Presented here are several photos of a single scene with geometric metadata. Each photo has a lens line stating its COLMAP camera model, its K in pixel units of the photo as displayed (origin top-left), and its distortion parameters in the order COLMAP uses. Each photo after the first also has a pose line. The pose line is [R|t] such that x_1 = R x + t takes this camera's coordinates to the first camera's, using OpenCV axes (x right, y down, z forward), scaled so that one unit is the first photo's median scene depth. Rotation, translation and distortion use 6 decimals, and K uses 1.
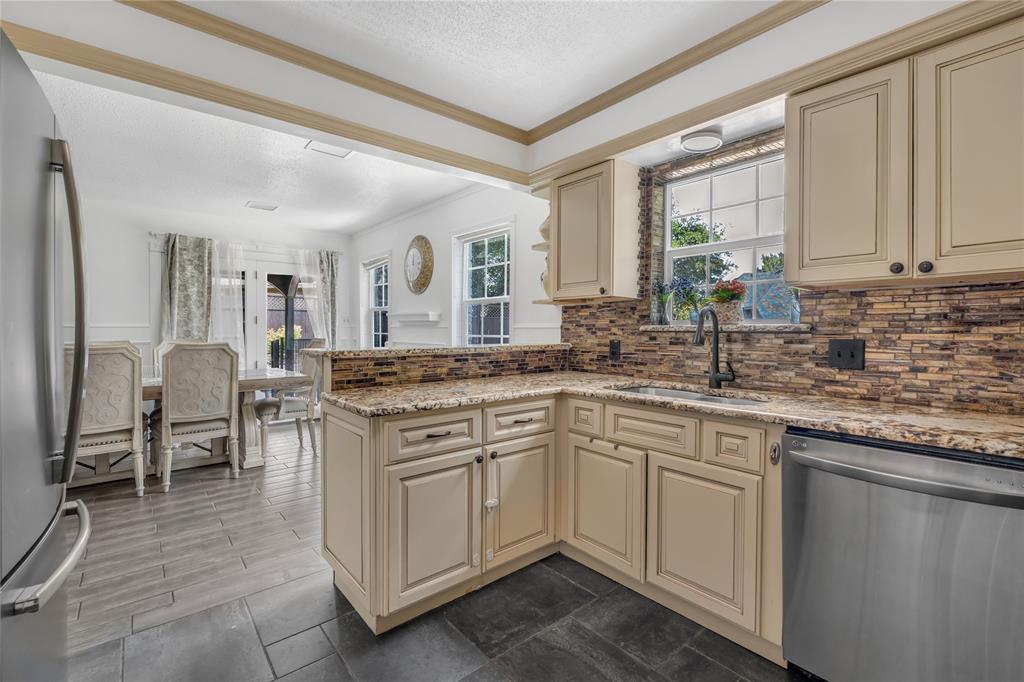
lens RADIAL K [[448.0, 0, 510.1], [0, 448.0, 330.7], [0, 0, 1]] dist [-0.000240, -0.000055]
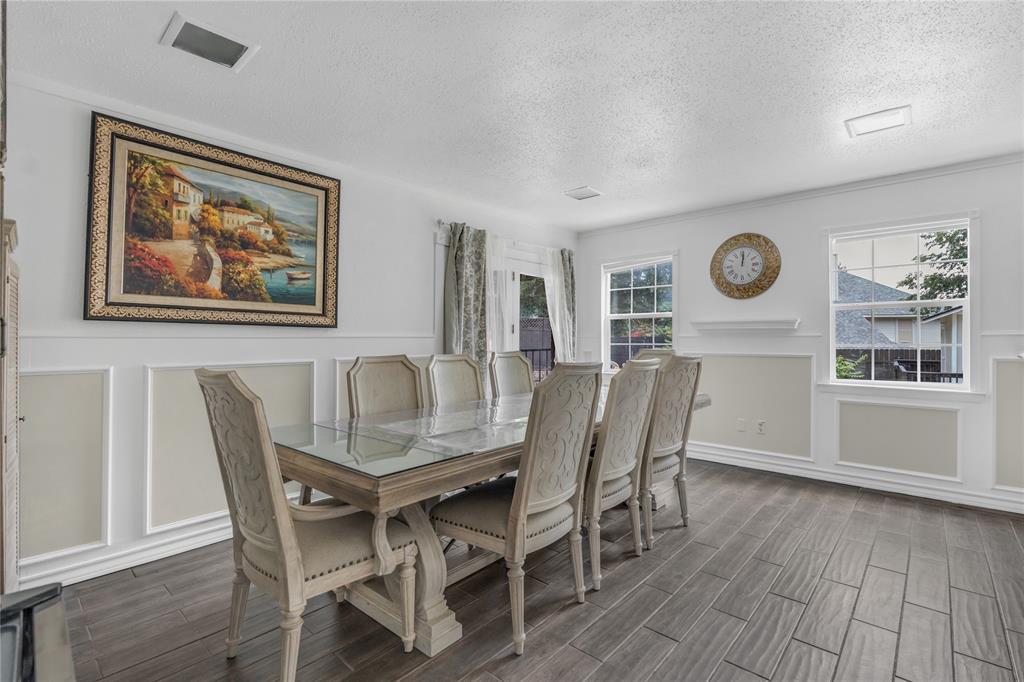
lens RADIAL K [[466.7, 0, 507.1], [0, 466.7, 331.9], [0, 0, 1]] dist [0.000415, -0.000023]
pose [[0.990955, -0.001116, 0.134190, -0.779921], [0.004095, 0.999751, -0.021926, 0.000601], [-0.134132, 0.022277, 0.990713, 0.148539]]
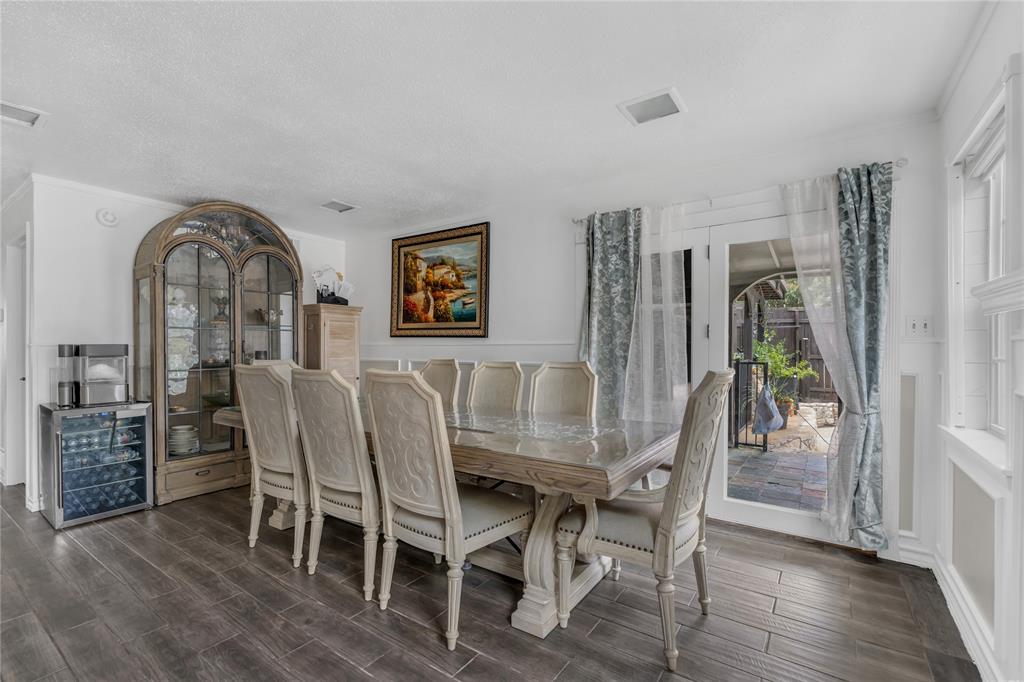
lens RADIAL K [[457.8, 0, 509.1], [0, 457.8, 353.1], [0, 0, 1]] dist [-0.000404, -0.000045]
pose [[0.256880, 0.011484, -0.966375, -0.078162], [-0.005188, 0.999931, 0.010503, -0.000951], [0.966429, 0.002316, 0.256922, 0.681276]]
